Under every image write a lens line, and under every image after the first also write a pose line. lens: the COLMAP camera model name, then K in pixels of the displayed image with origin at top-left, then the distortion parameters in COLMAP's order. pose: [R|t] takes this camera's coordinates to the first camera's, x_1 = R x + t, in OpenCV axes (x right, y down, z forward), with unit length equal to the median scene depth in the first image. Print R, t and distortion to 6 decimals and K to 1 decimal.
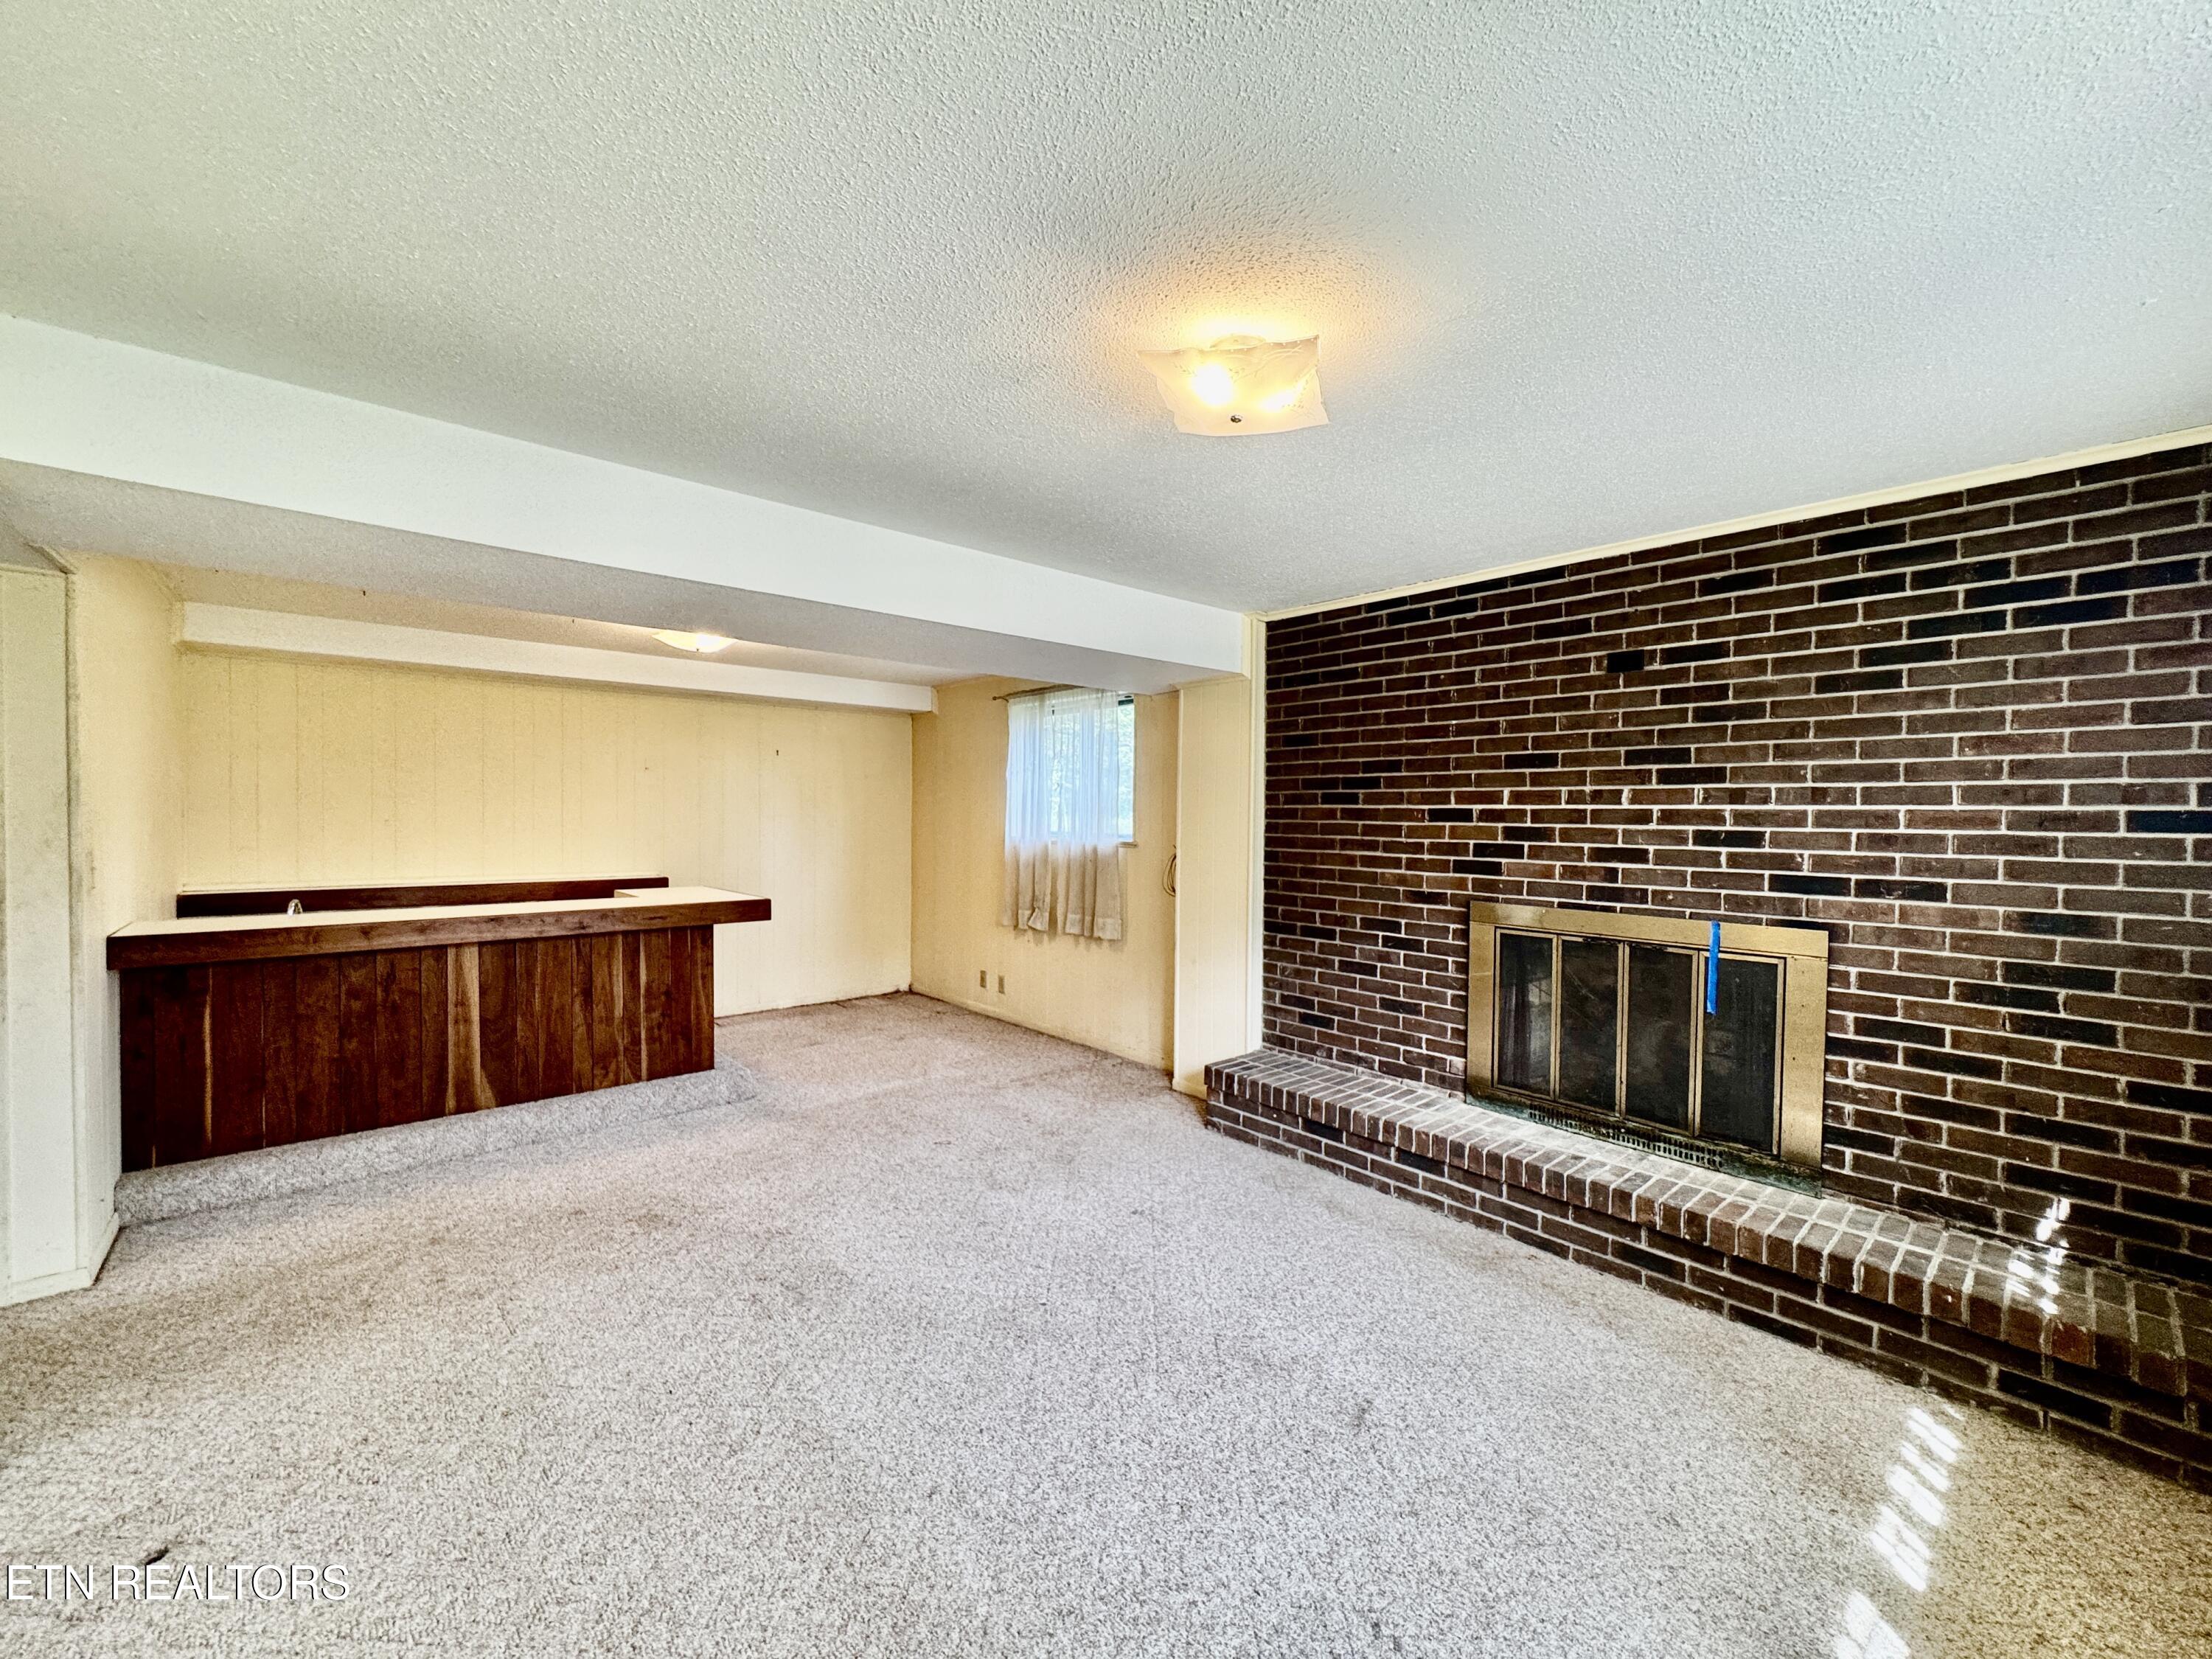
lens RADIAL K [[894.3, 0, 1093.8], [0, 894.3, 824.9], [0, 0, 1]] dist [-0.001760, -0.000056]
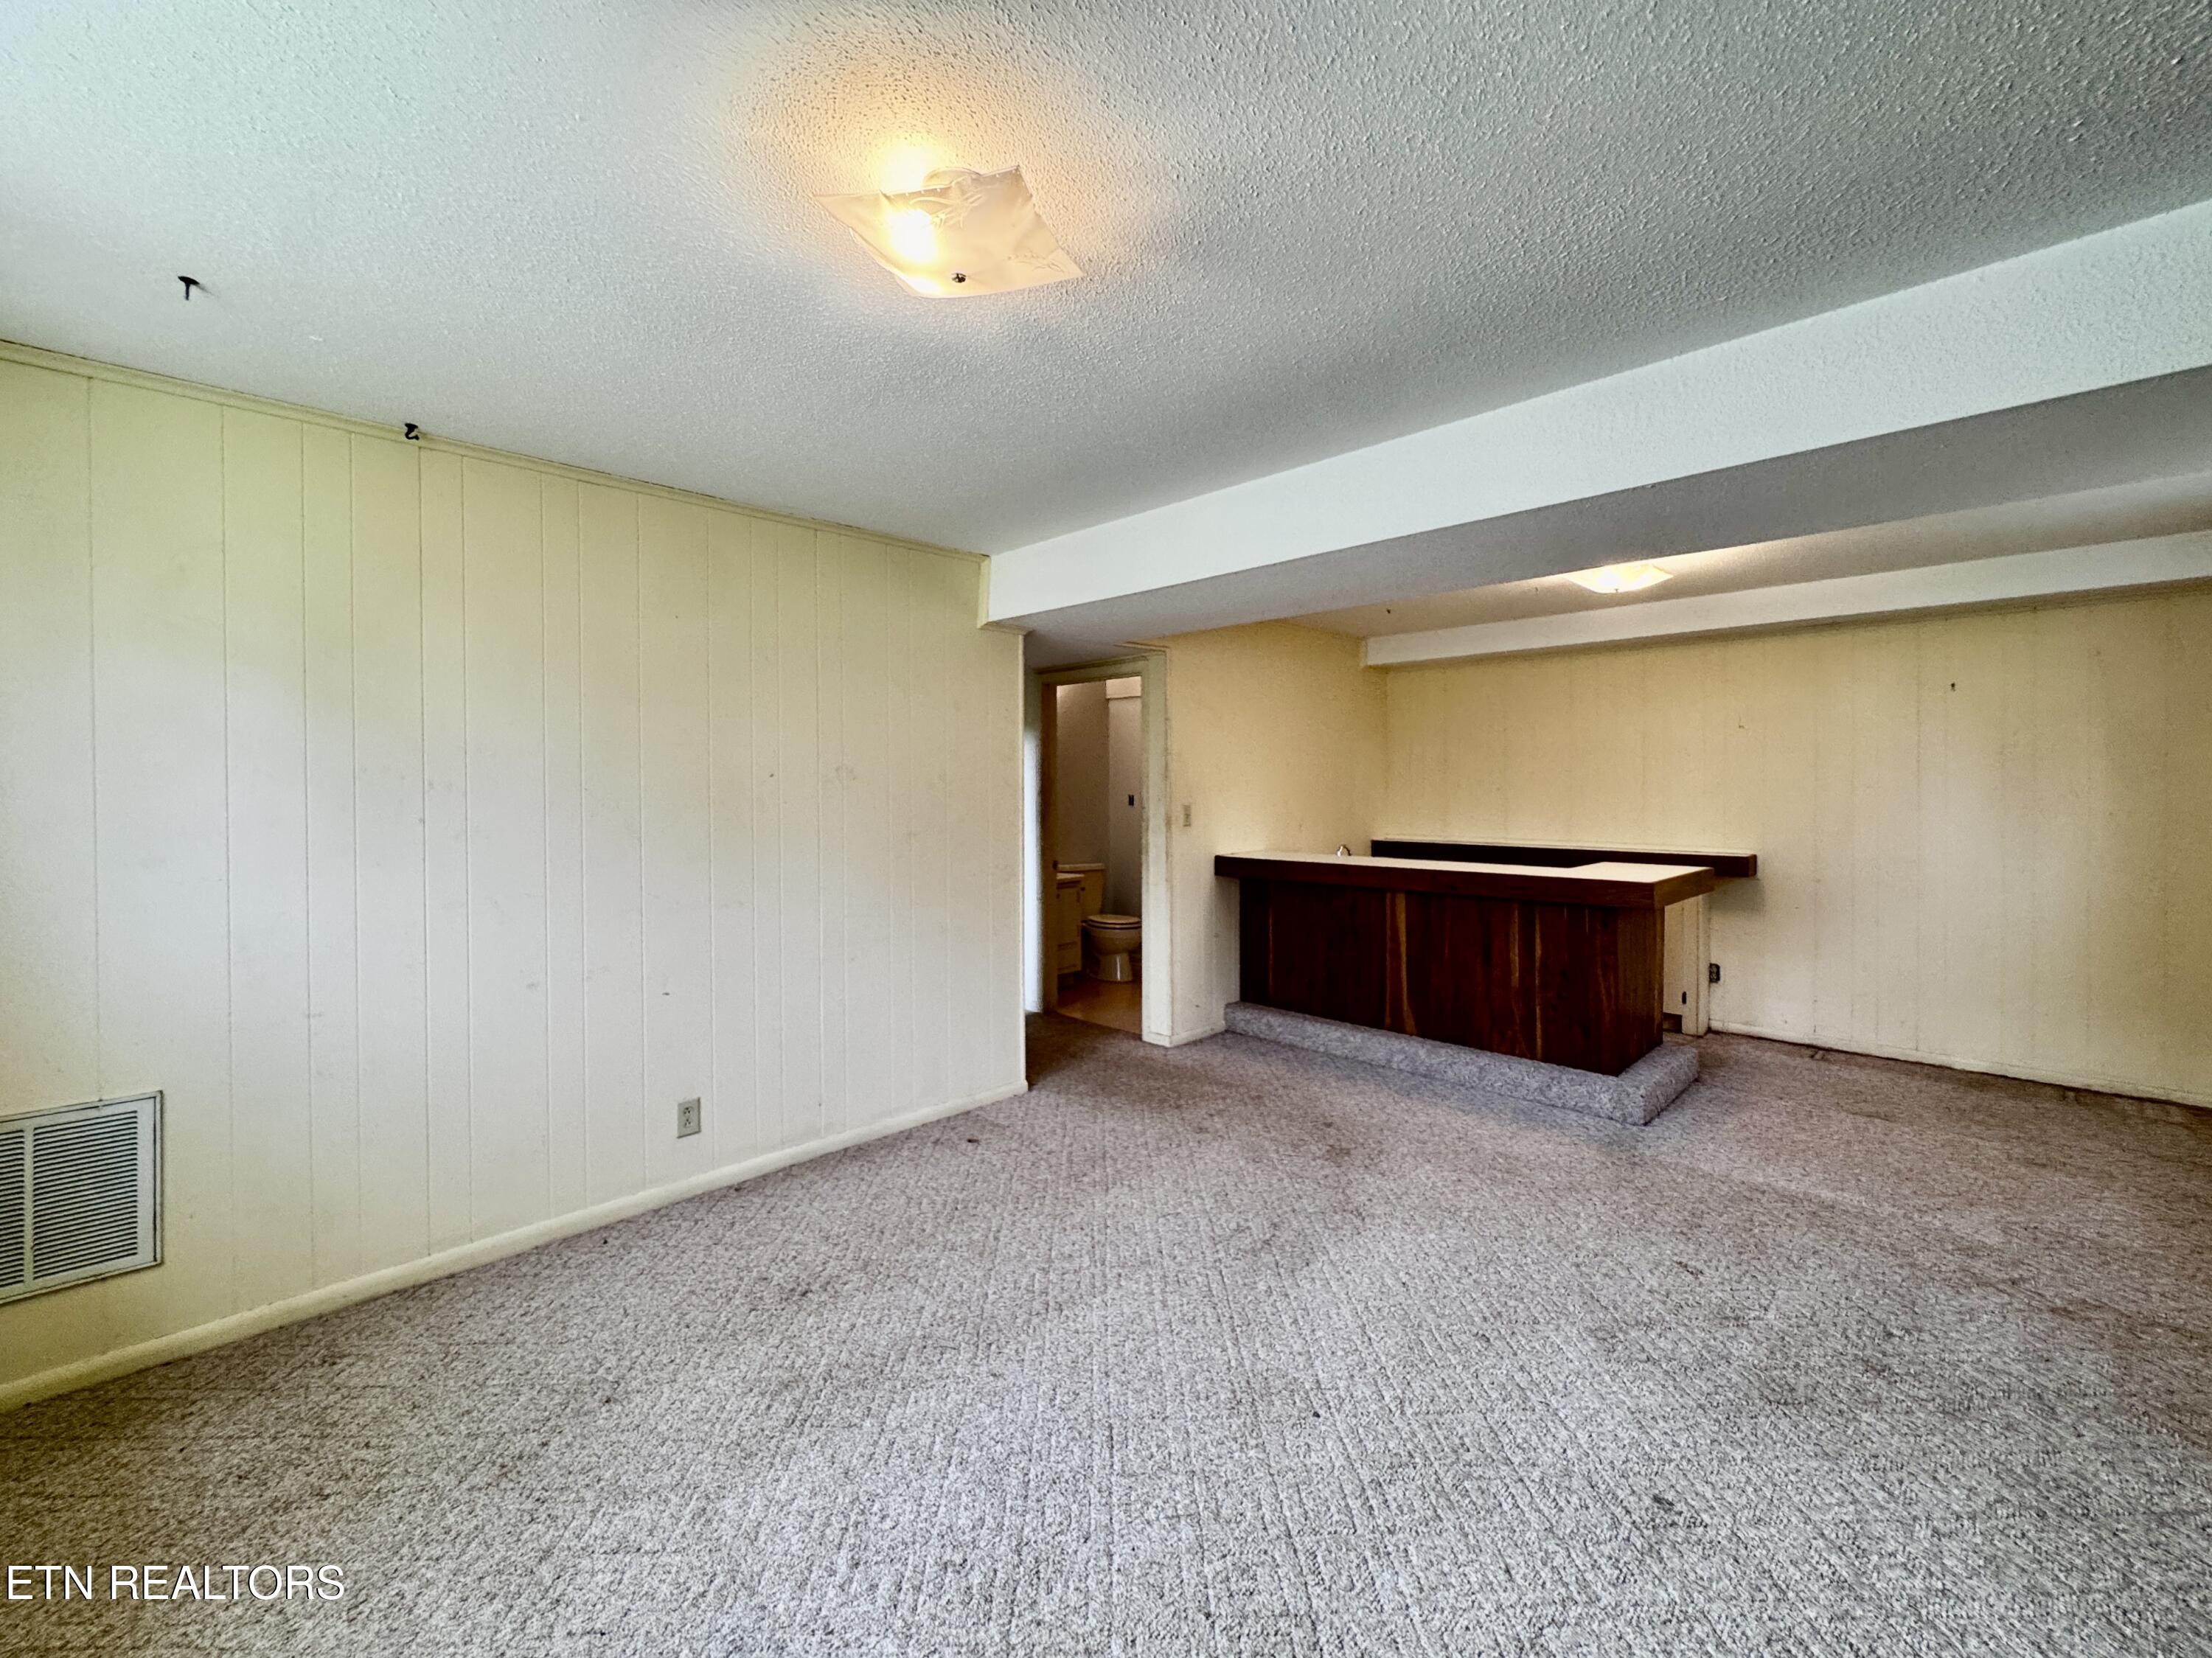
lens RADIAL K [[908.3, 0, 1101.4], [0, 908.3, 792.6], [0, 0, 1]] dist [-0.000265, -0.000032]
pose [[0.059870, -0.002084, -0.998204, 0.475428], [-0.005717, 0.999981, -0.002431, 0.007195], [0.998190, 0.005852, 0.059856, 0.520238]]
